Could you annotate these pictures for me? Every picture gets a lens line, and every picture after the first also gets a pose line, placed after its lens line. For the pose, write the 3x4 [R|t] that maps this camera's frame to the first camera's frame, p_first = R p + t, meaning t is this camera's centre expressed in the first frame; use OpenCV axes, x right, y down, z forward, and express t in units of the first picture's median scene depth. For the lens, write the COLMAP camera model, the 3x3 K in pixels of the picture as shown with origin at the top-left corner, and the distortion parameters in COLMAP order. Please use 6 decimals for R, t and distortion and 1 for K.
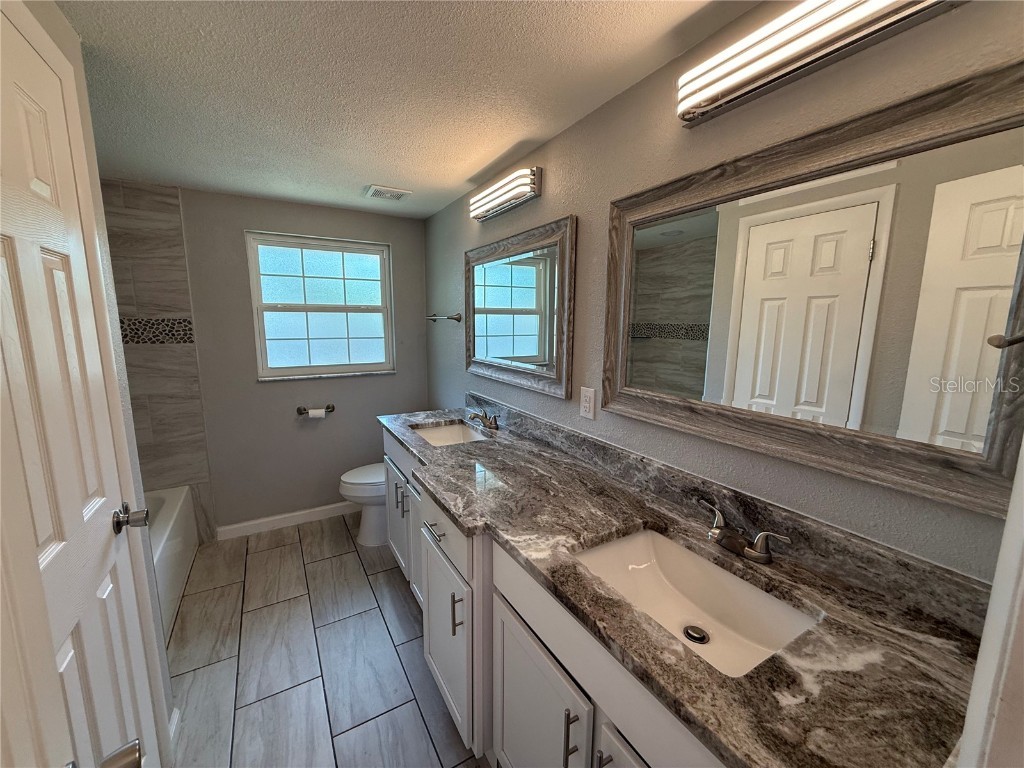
lens RADIAL K [[409.2, 0, 508.7], [0, 409.2, 384.9], [0, 0, 1]] dist [0.000464, -0.000268]
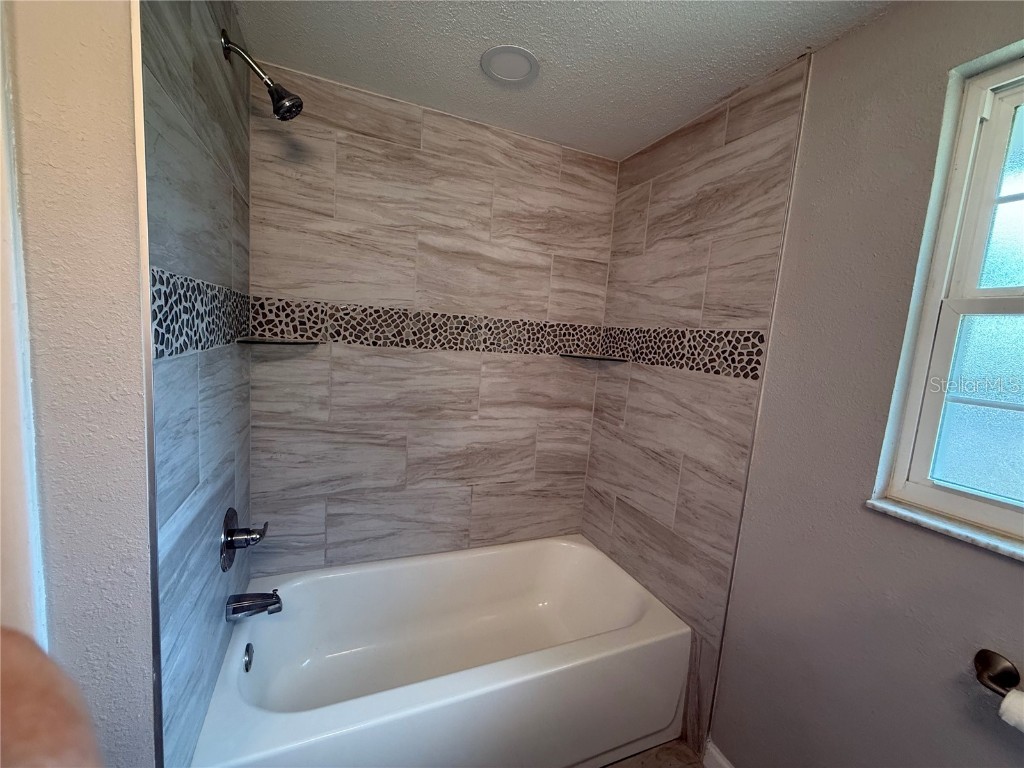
lens RADIAL K [[409.2, 0, 510.3], [0, 409.2, 384.6], [0, 0, 1]] dist [0.000464, -0.000268]
pose [[-0.124720, 0.107818, -0.986316, -0.260841], [-0.222757, 0.965658, 0.133727, -0.102504], [0.966863, 0.236388, -0.096420, 0.806654]]
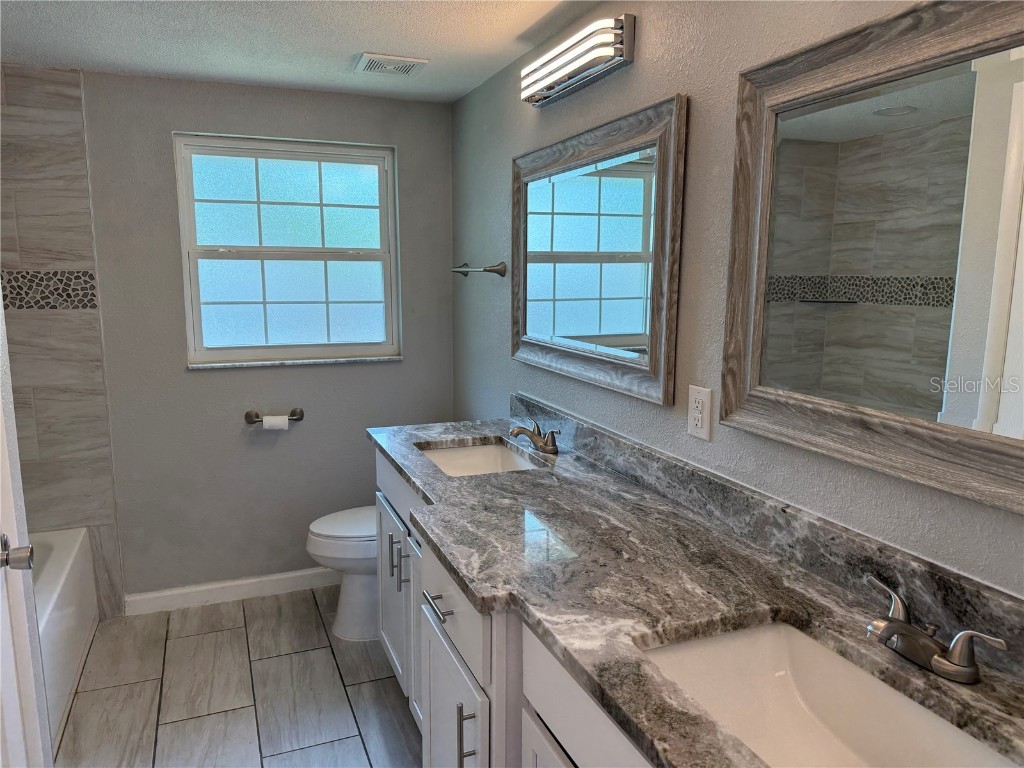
lens RADIAL K [[719.7, 0, 500.9], [0, 719.7, 385.3], [0, 0, 1]] dist [0.066881, -0.096496]
pose [[0.988981, 0.019115, -0.146807, 0.040731], [-0.018973, 0.999817, 0.002366, 0.005394], [0.146825, 0.000446, 0.989162, -0.053502]]
